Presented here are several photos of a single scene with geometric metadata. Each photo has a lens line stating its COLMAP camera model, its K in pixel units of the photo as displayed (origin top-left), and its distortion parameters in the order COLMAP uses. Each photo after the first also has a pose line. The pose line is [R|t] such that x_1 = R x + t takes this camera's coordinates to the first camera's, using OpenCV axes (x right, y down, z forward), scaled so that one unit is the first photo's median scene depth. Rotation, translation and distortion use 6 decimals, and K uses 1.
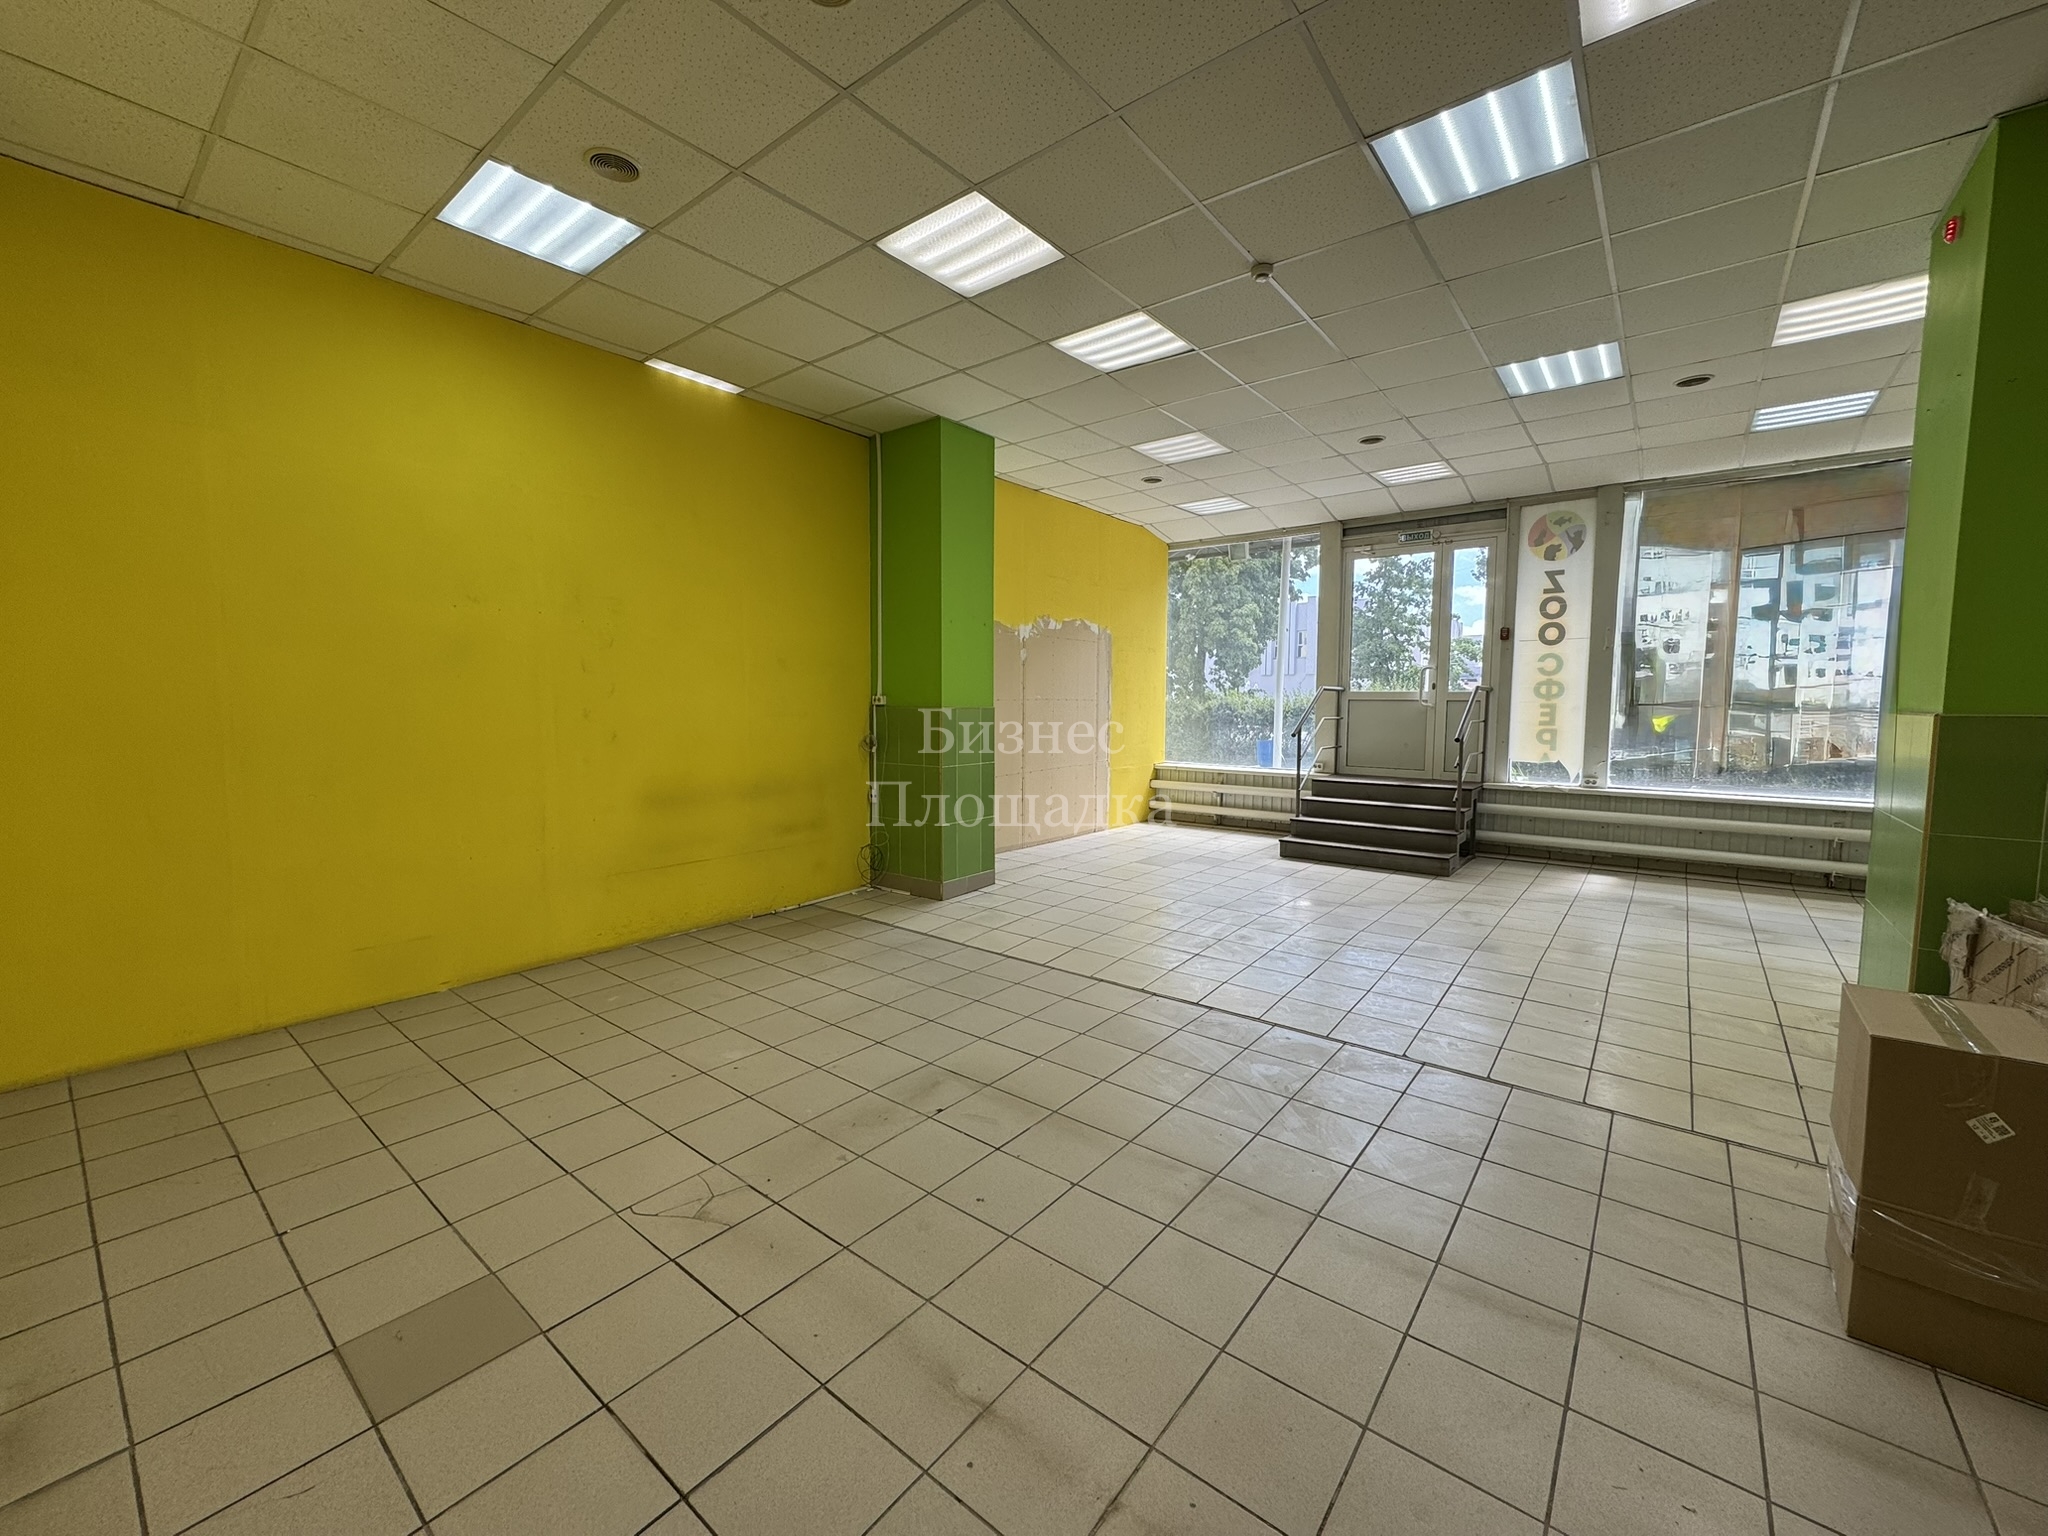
lens RADIAL K [[812.9, 0, 1022.8], [0, 812.9, 764.5], [0, 0, 1]] dist [-0.004622, 0.000400]
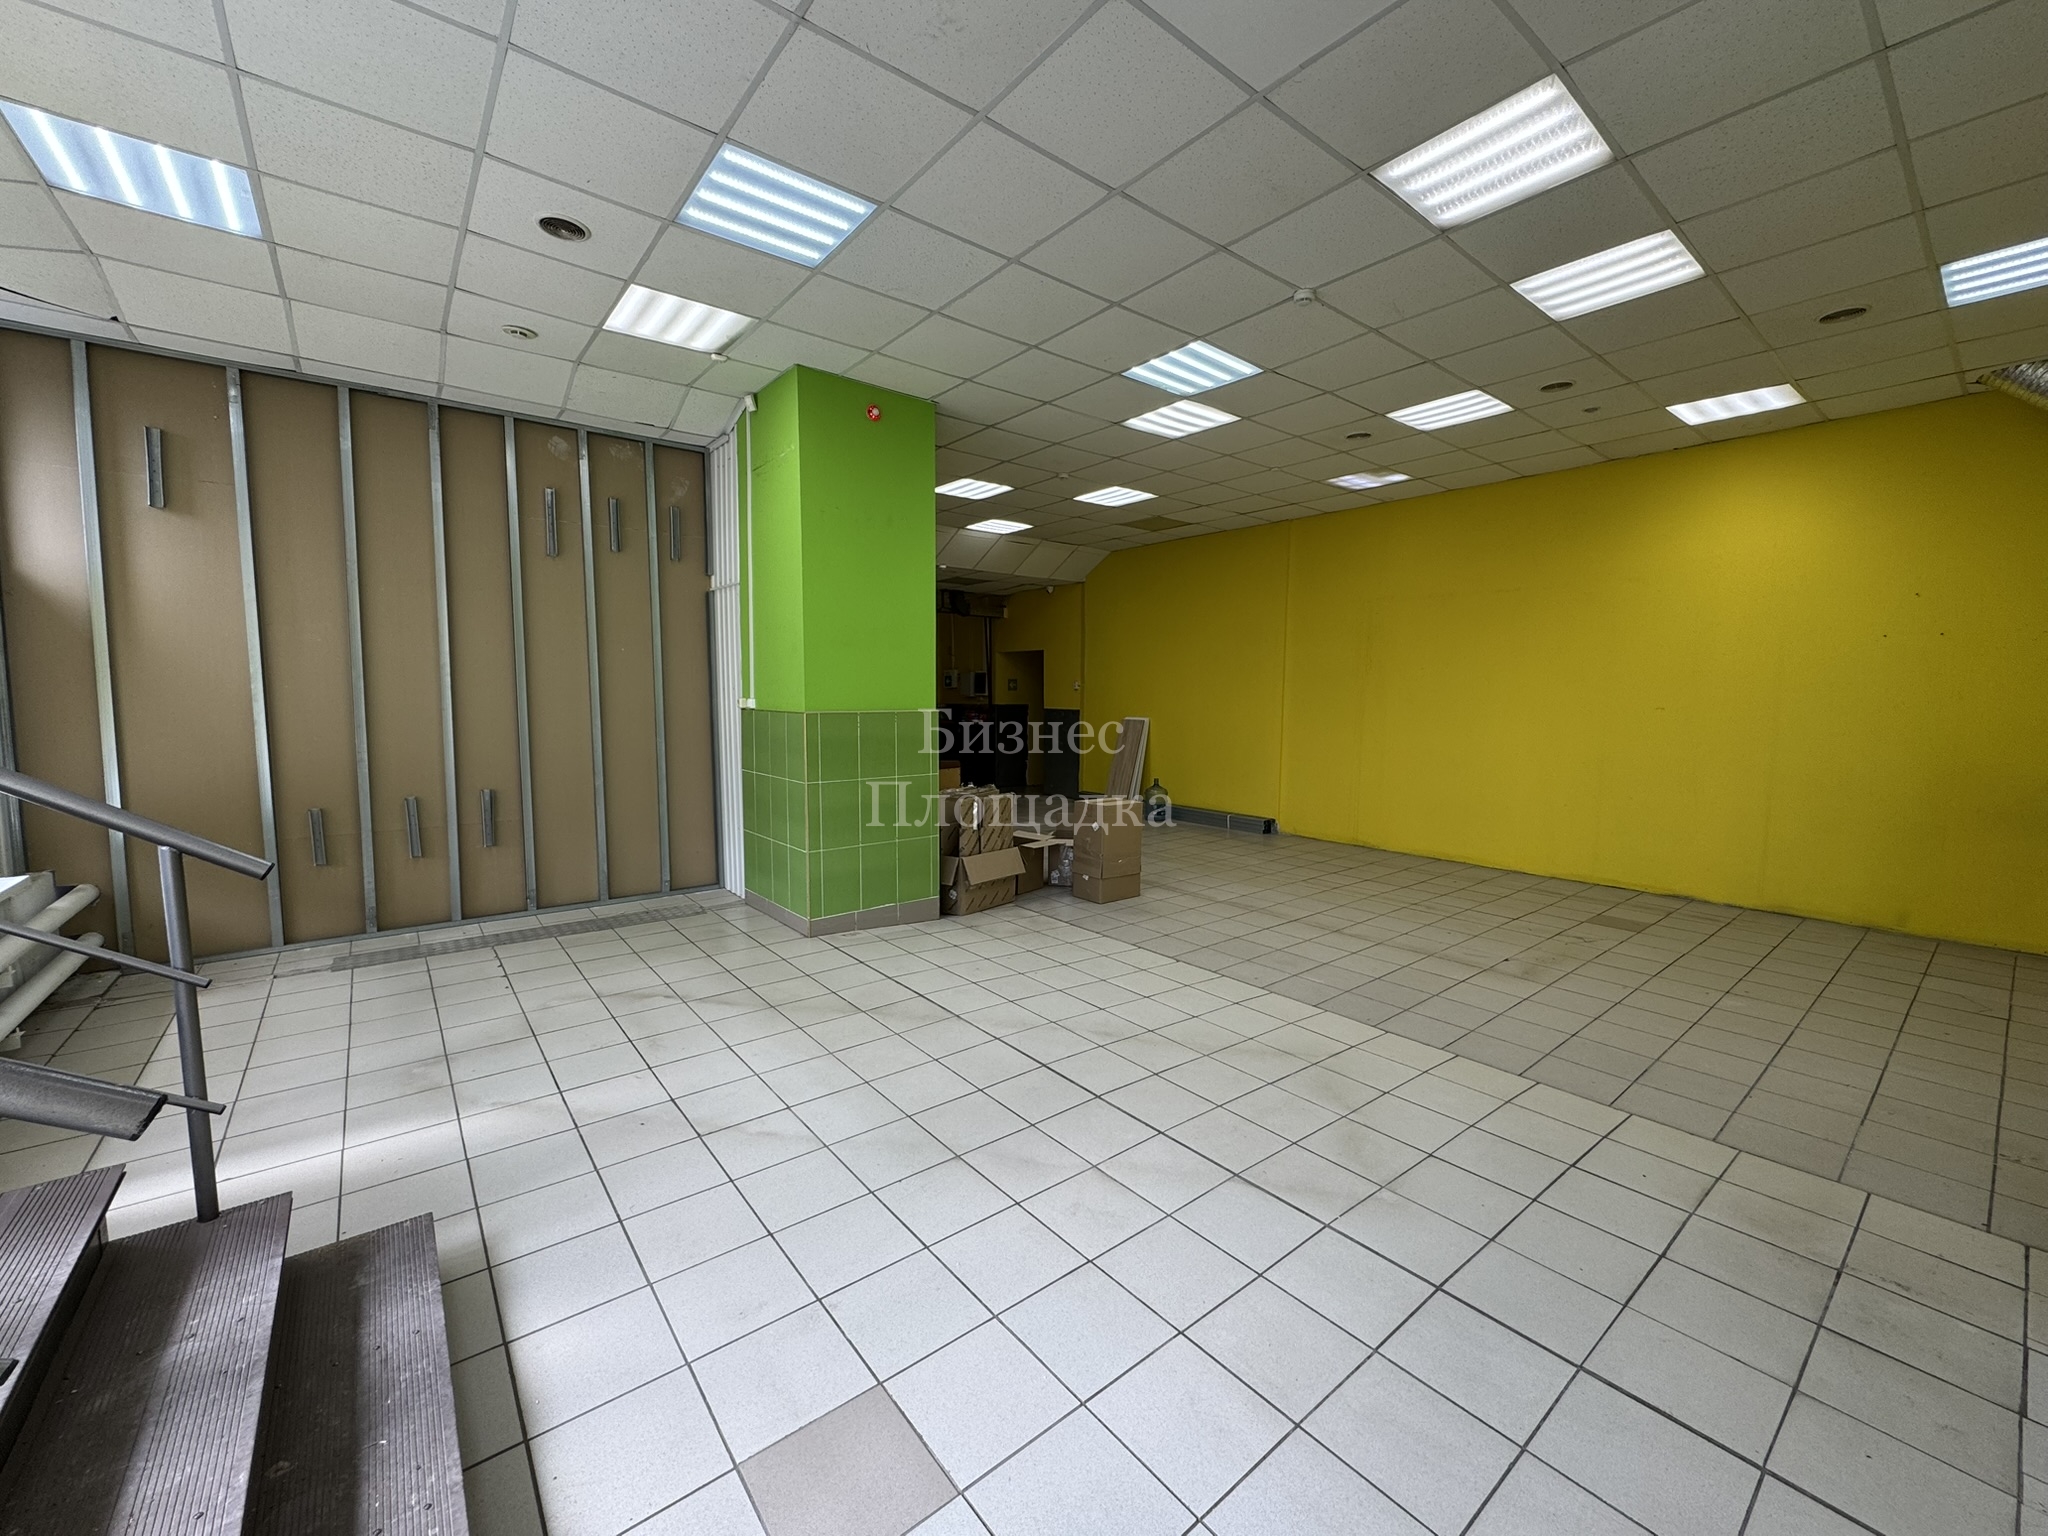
lens RADIAL K [[812.9, 0, 1020.6], [0, 812.9, 768.1], [0, 0, 1]] dist [-0.004622, 0.000400]
pose [[-0.975721, -0.029974, 0.216957, 0.248424], [0.008279, 0.984835, 0.173296, -0.121270], [-0.218861, 0.170885, -0.960676, 1.316509]]
